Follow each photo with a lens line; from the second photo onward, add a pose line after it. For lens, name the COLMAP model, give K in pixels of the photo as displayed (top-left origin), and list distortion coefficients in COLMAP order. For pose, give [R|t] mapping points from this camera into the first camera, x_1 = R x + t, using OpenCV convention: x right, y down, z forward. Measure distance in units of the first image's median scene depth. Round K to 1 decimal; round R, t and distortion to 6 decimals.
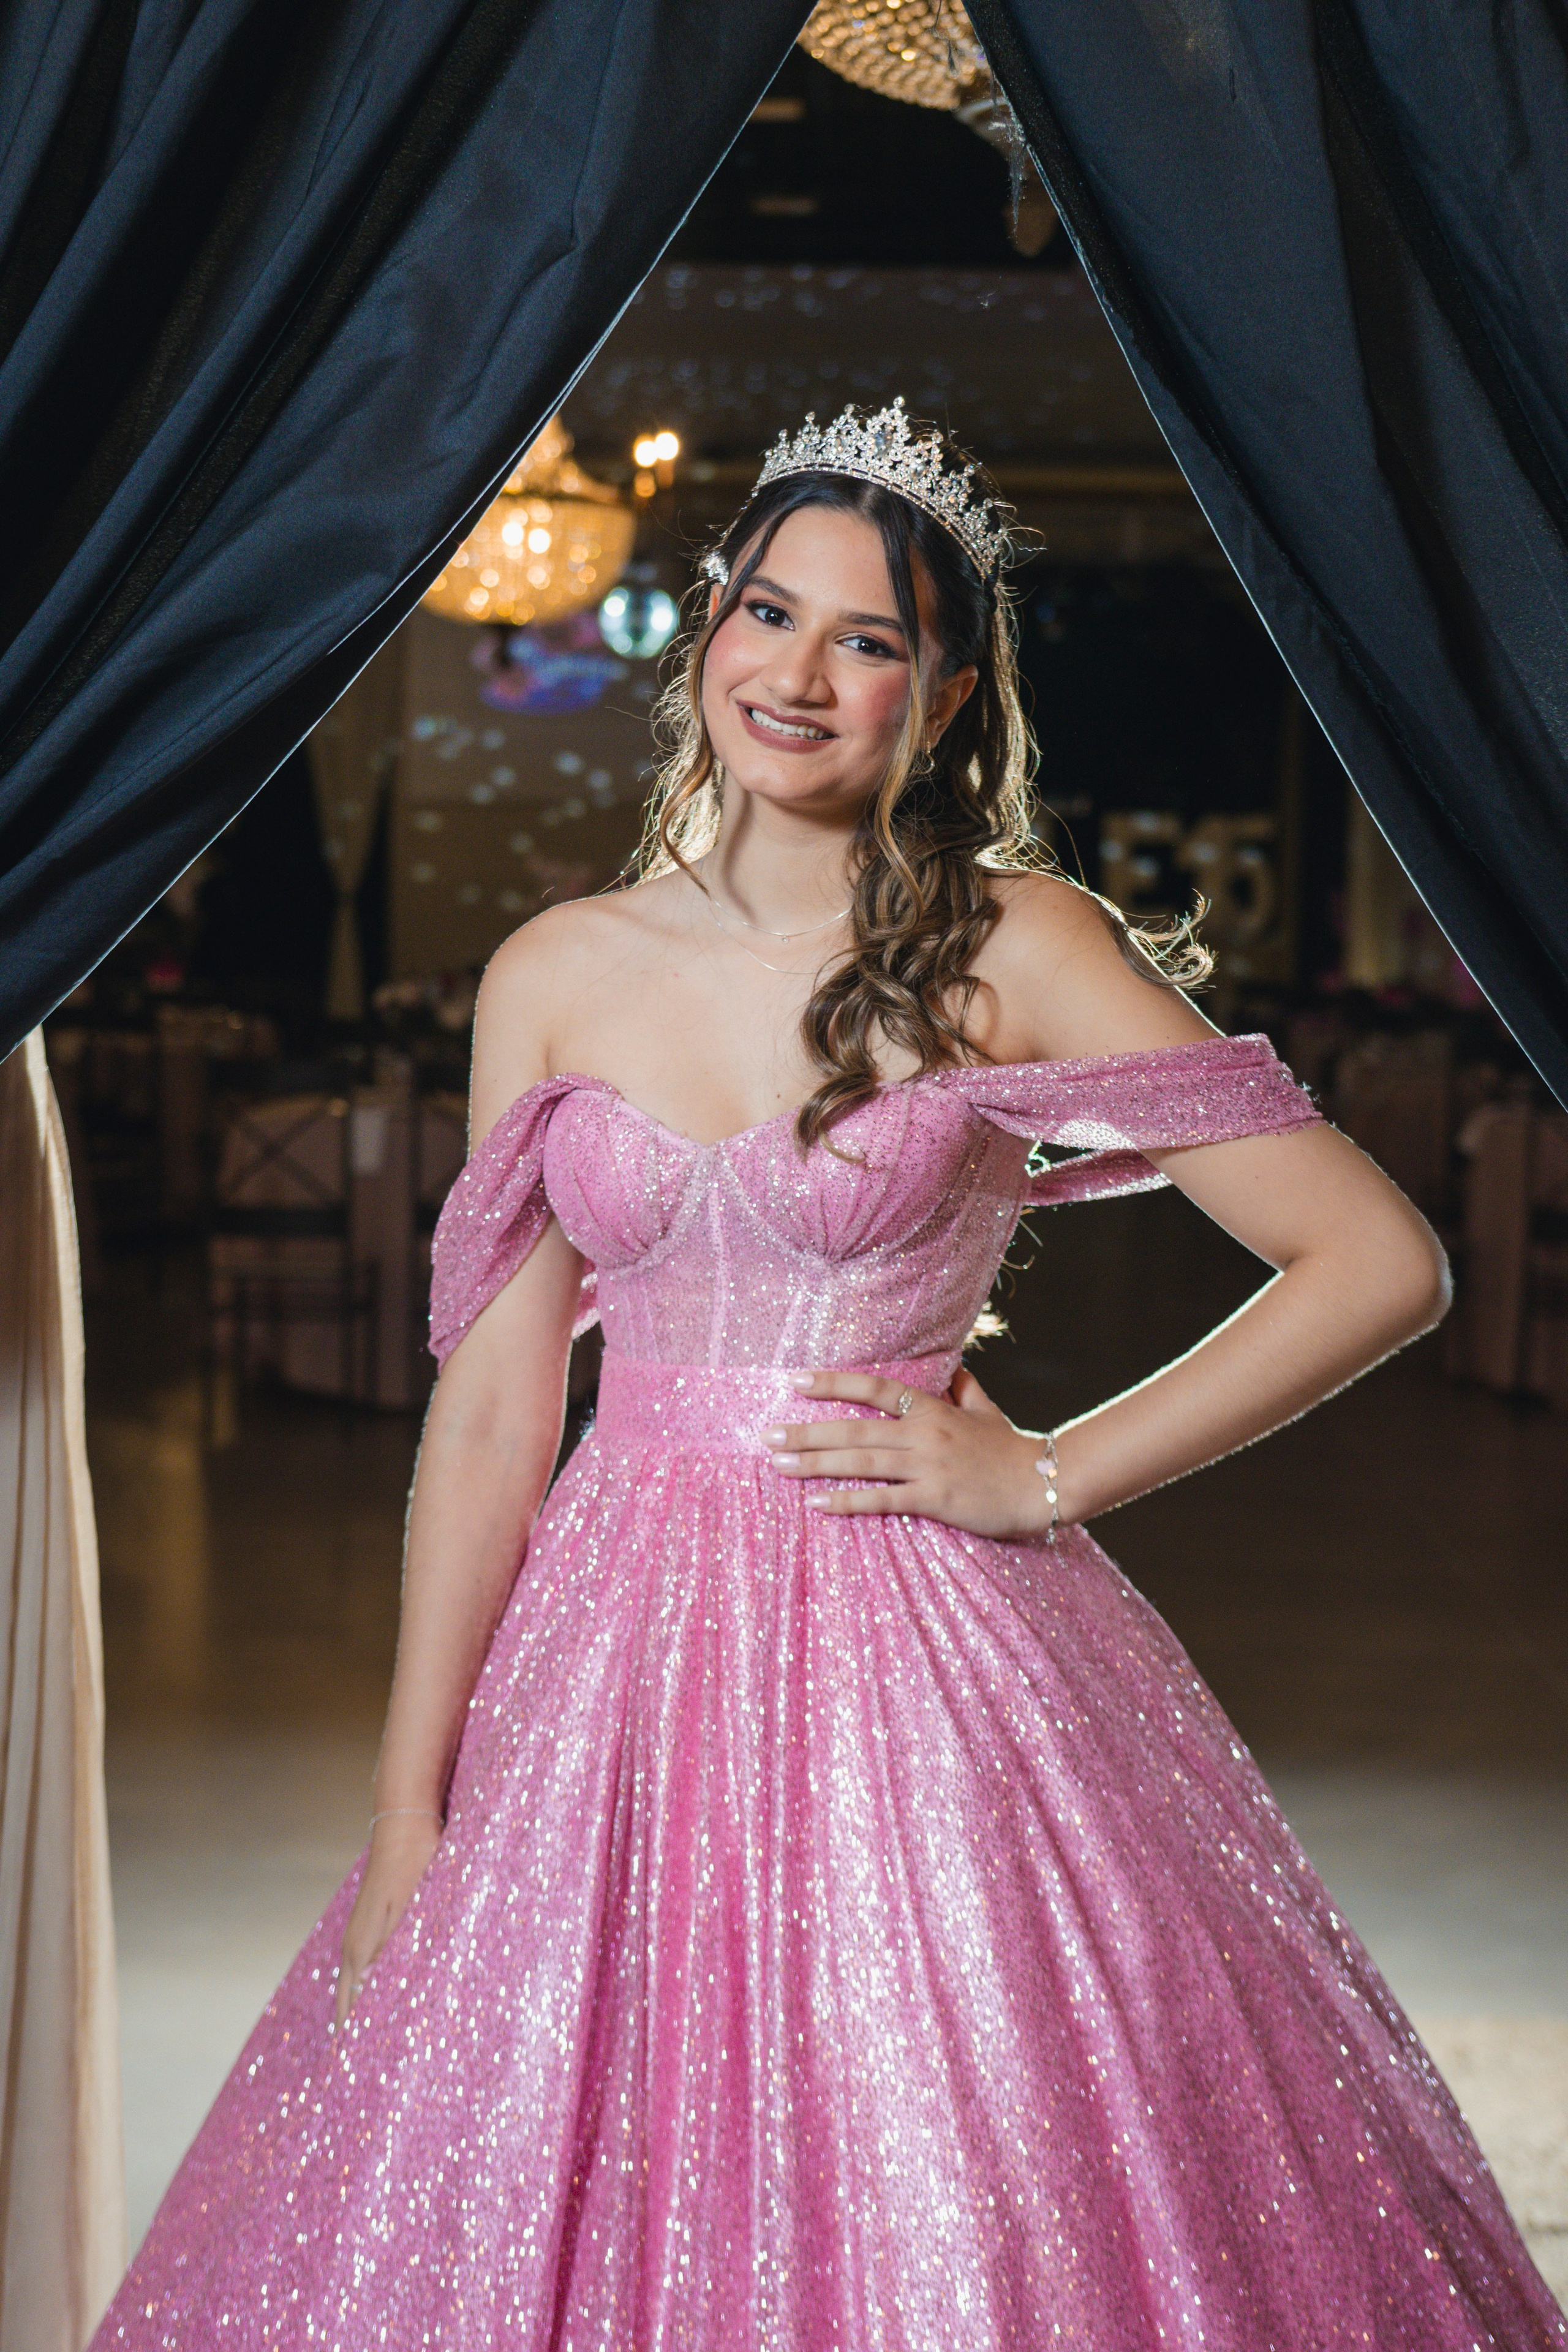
lens RADIAL K [[3808.4, 0, 782.6], [0, 3808.4, 1182.5], [0, 0, 1]] dist [0.010763, 0.000000]
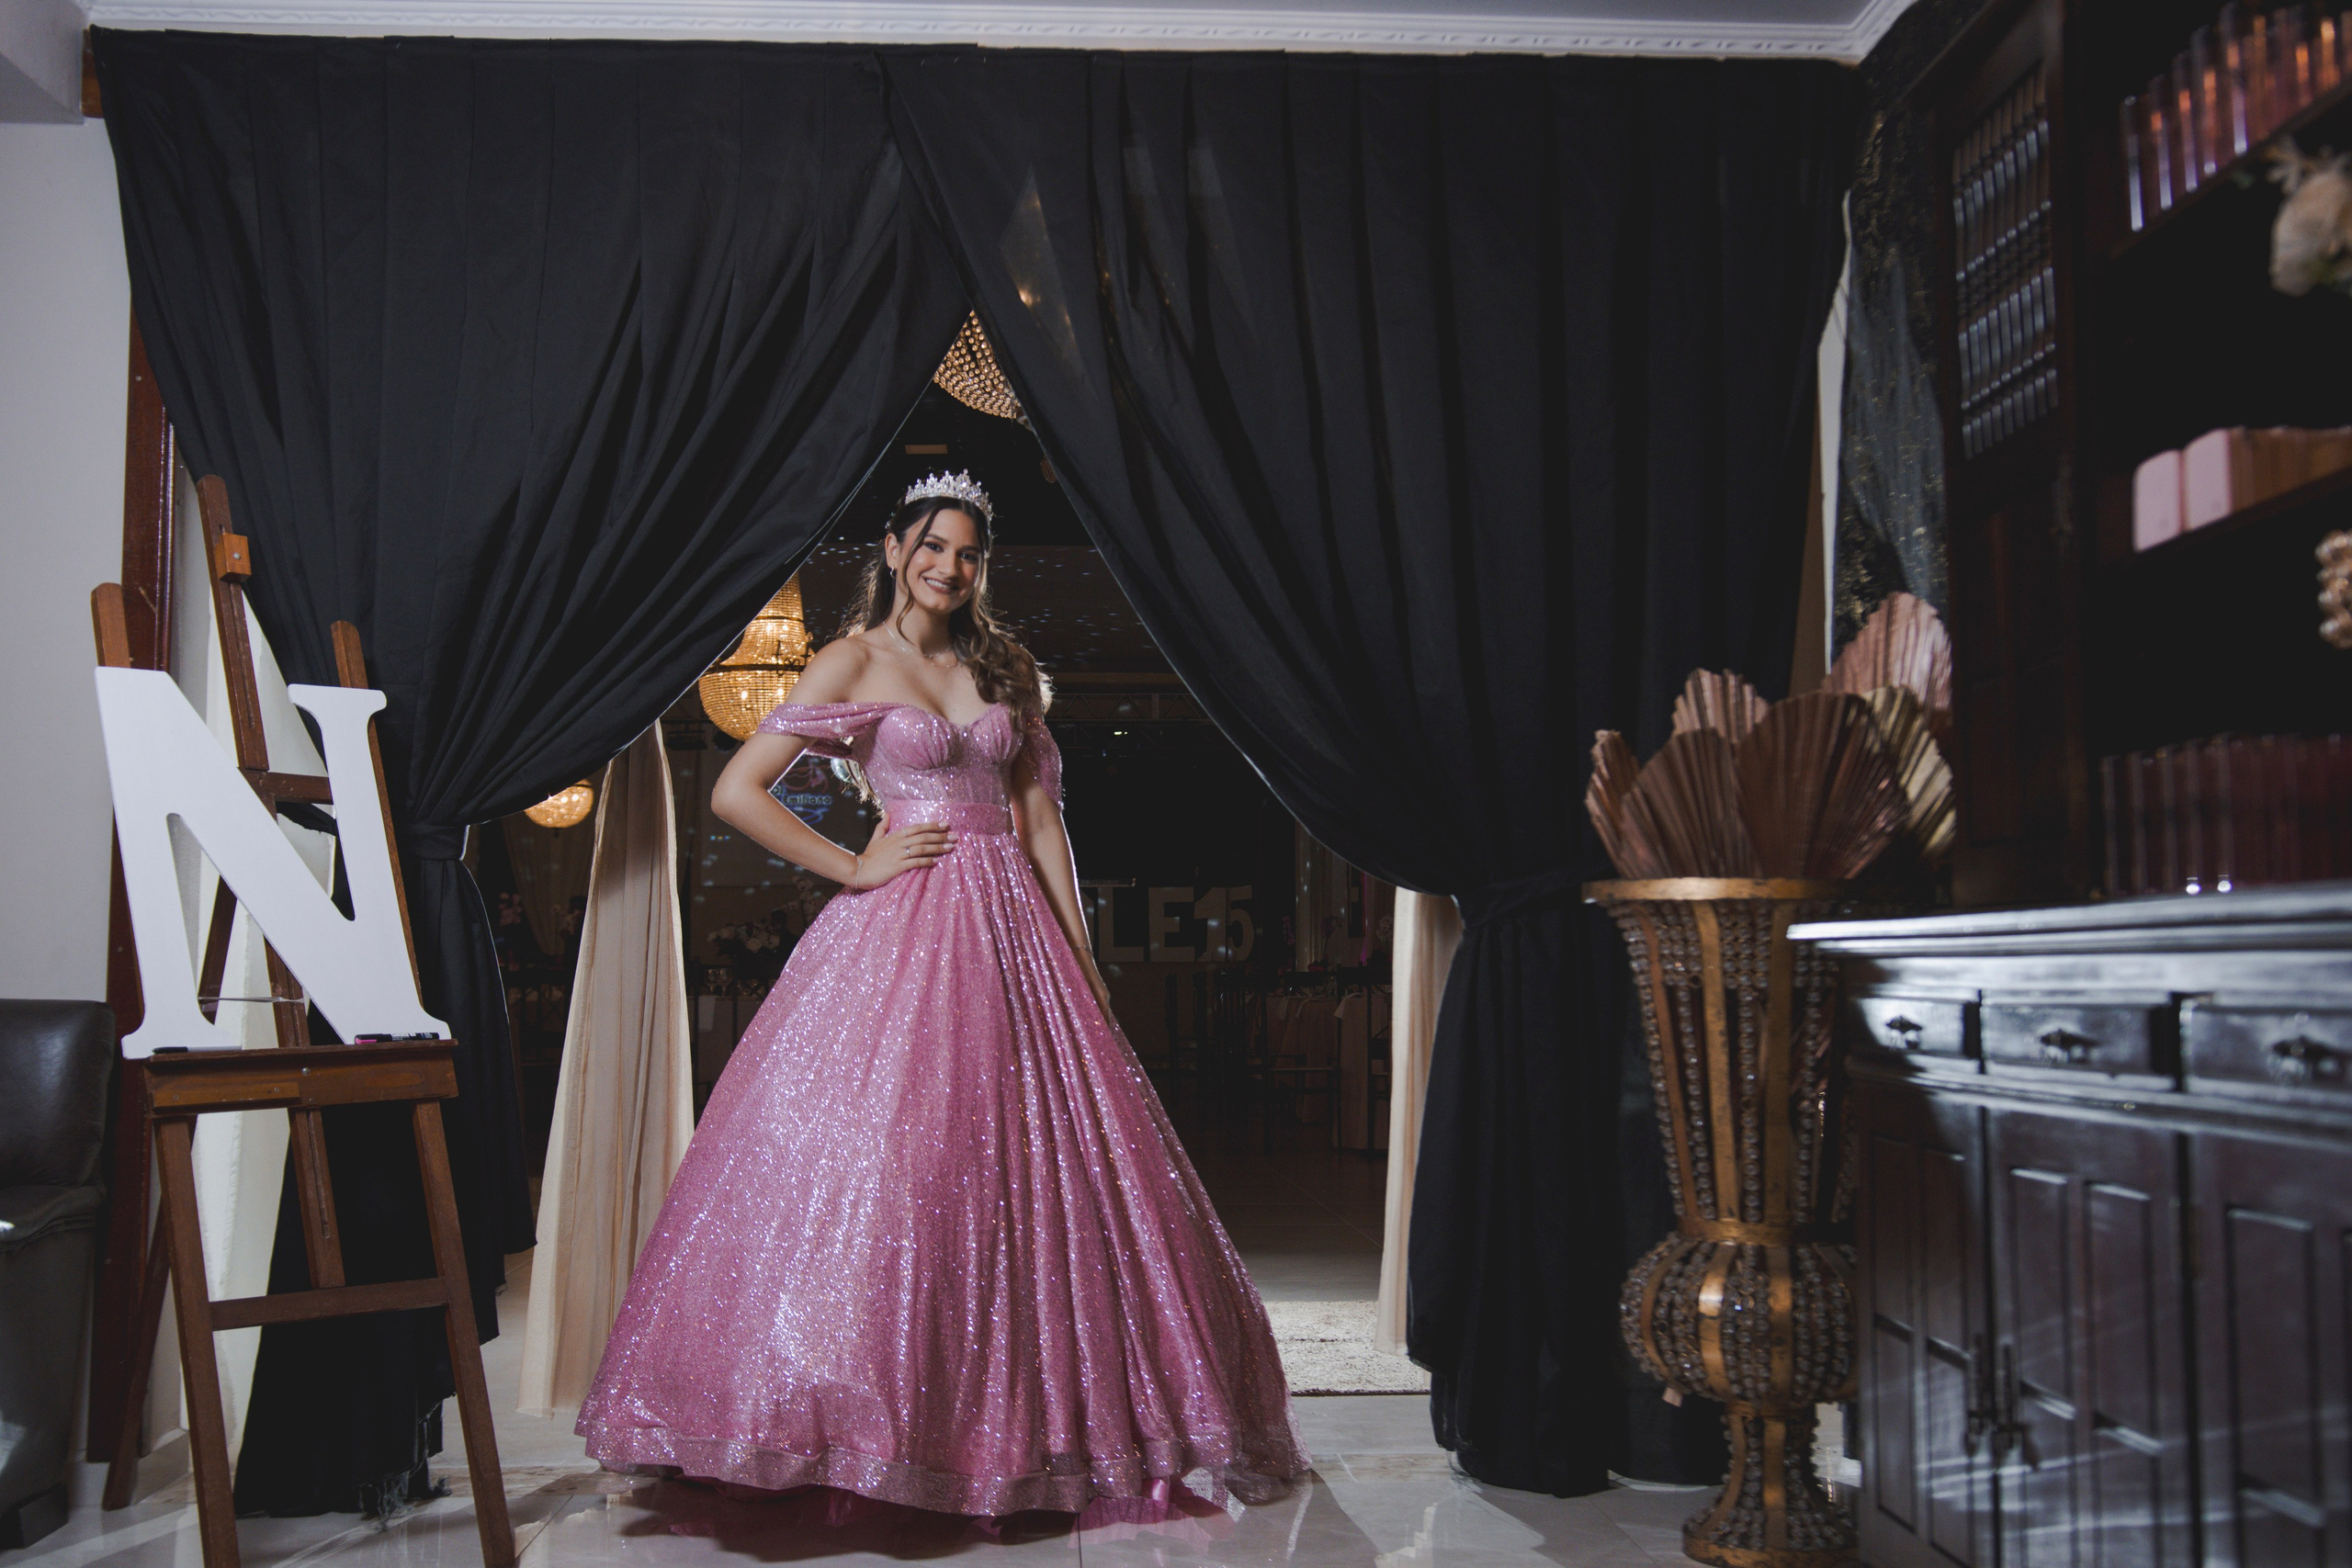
lens RADIAL K [[2681.0, 0, 1177.6], [0, 2681.0, 780.0], [0, 0, 1]] dist [0.012131, 0.000000]
pose [[0.995920, -0.015370, 0.088923, -0.003040], [0.029142, 0.987371, -0.155722, 0.354443], [-0.085406, 0.157678, 0.983790, -1.033426]]
